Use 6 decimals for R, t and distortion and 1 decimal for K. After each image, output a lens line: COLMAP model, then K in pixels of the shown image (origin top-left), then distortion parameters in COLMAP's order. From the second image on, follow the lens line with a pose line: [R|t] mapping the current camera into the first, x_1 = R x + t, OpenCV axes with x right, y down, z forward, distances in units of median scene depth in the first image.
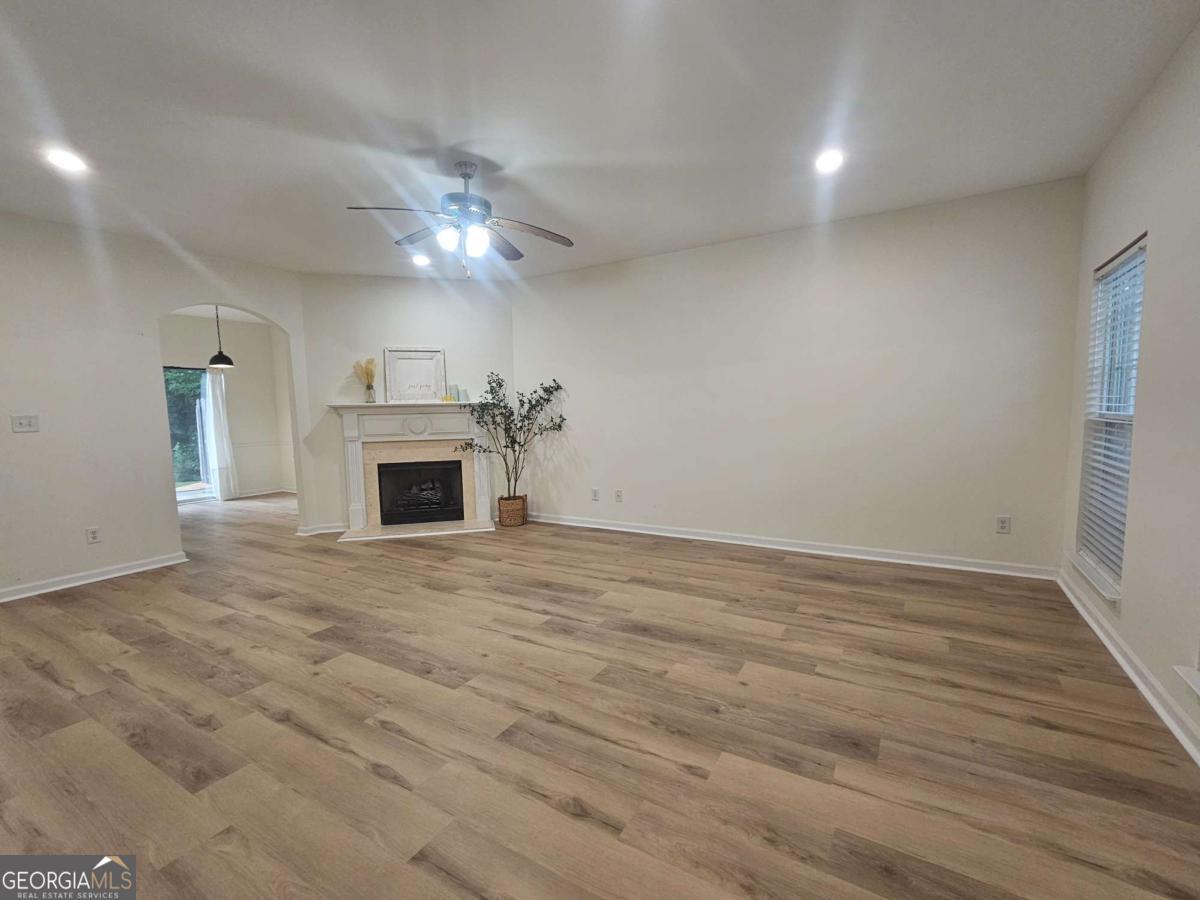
lens RADIAL K [[528.8, 0, 615.6], [0, 528.8, 457.2], [0, 0, 1]] dist [-0.002931, 0.001132]
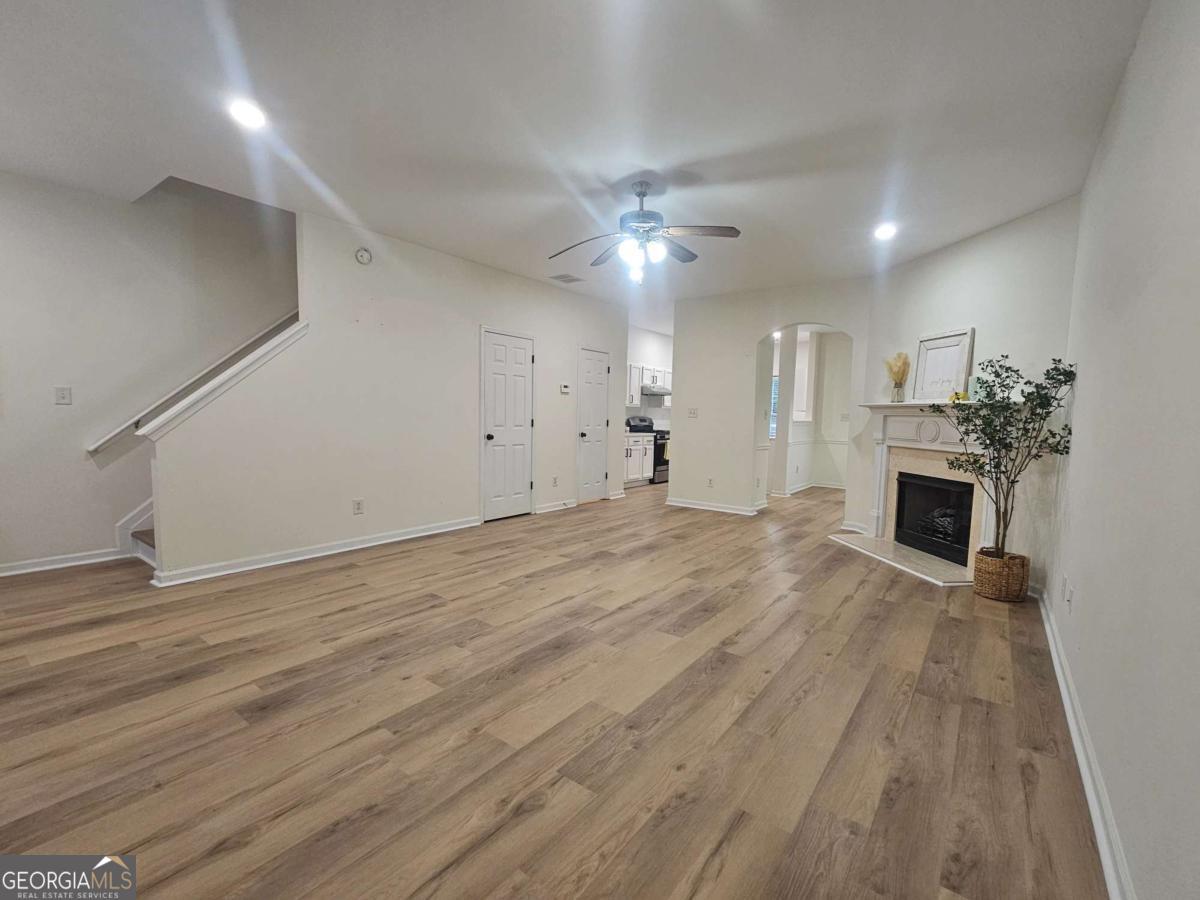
lens RADIAL K [[518.3, 0, 597.3], [0, 518.3, 441.9], [0, 0, 1]] dist [0.002764, 0.000772]
pose [[-0.122797, 0.073910, -0.989676, 0.706390], [-0.112947, 0.989703, 0.087926, -0.083884], [0.985984, 0.122578, -0.113184, 0.883106]]
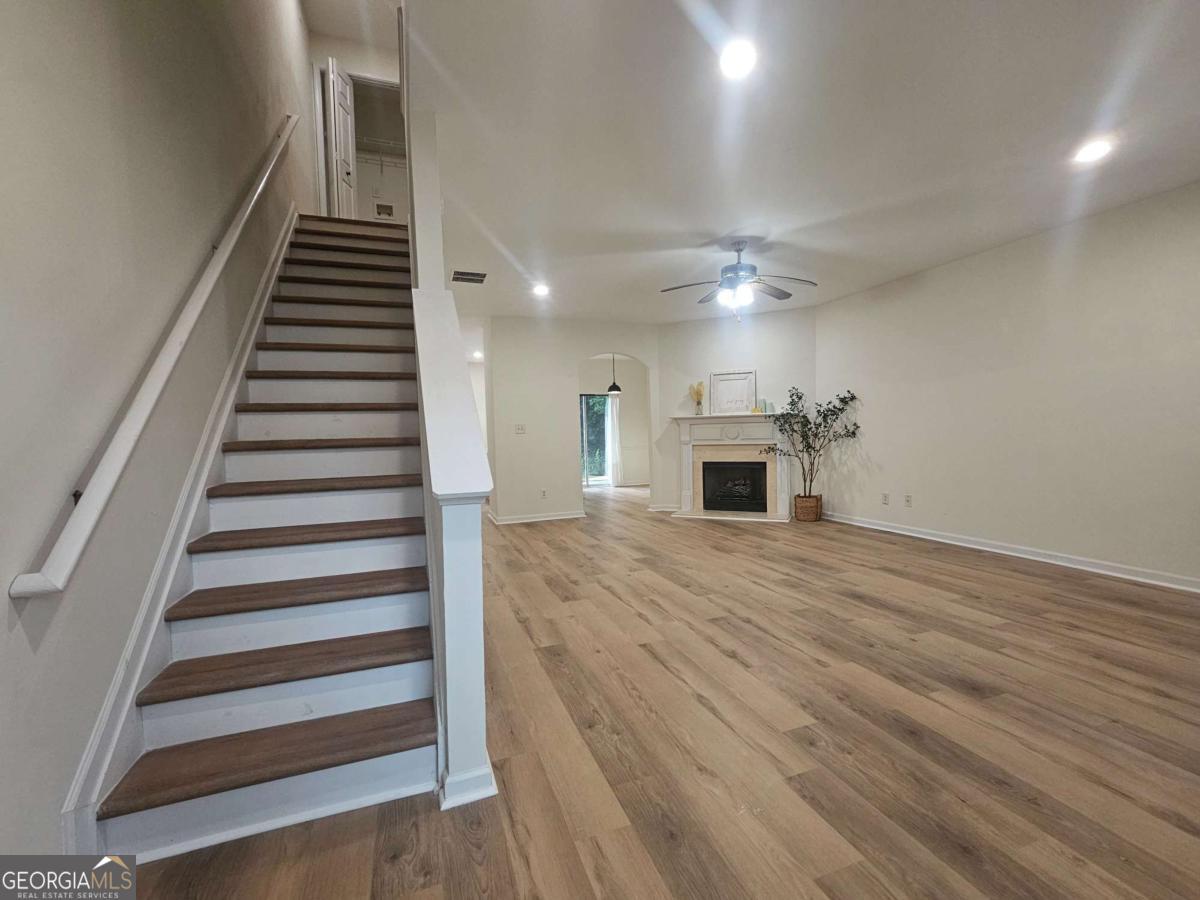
lens RADIAL K [[528.1, 0, 605.4], [0, 528.1, 453.7], [0, 0, 1]] dist [0.002036, 0.000377]
pose [[0.772578, 0.026766, -0.634355, 0.282345], [-0.050041, 0.998570, -0.018812, 0.043073], [0.632945, 0.046277, 0.772813, -0.234012]]
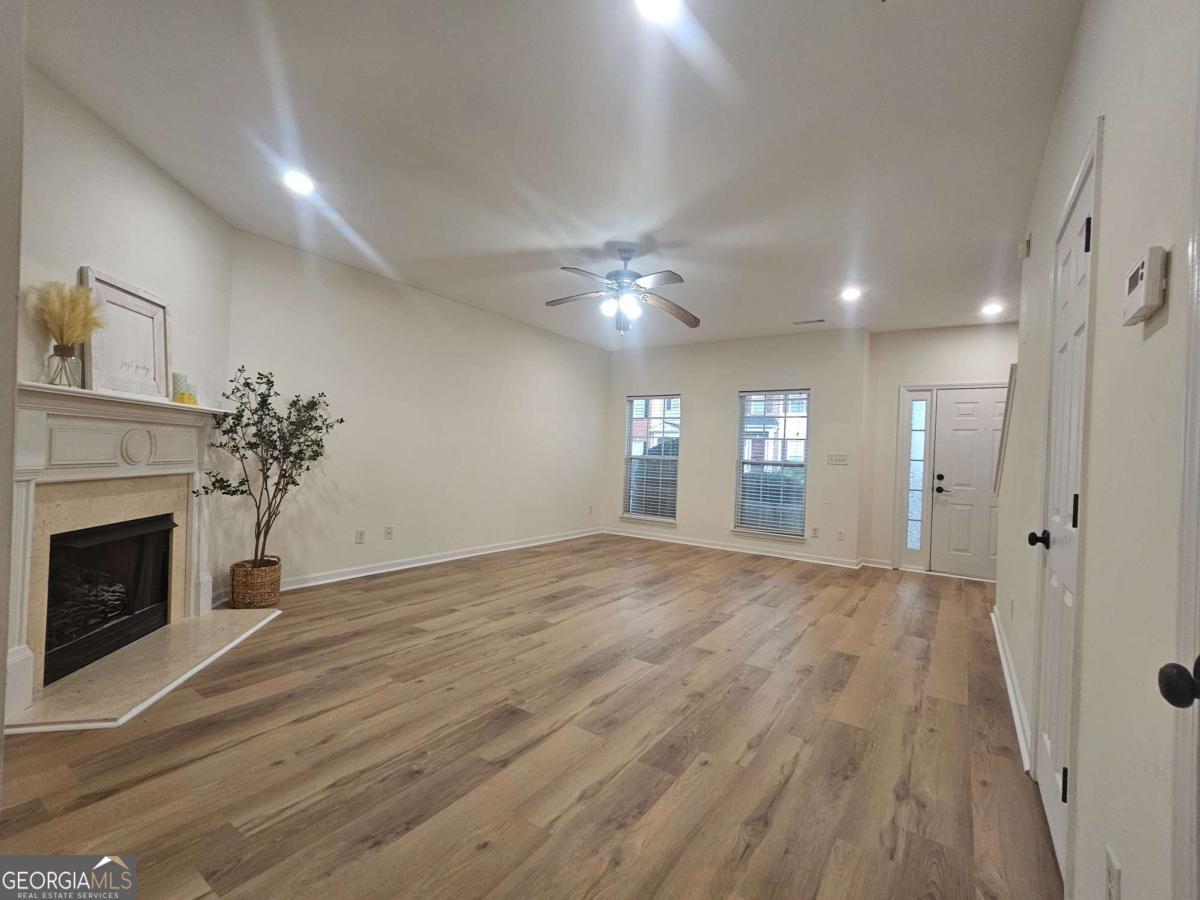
lens RADIAL K [[528.1, 0, 605.4], [0, 528.1, 453.7], [0, 0, 1]] dist [0.002036, 0.000377]
pose [[0.057601, 0.024488, 0.998039, -1.249646], [0.052611, 0.998236, -0.027529, -0.025811], [-0.996953, 0.054093, 0.056211, 0.807587]]
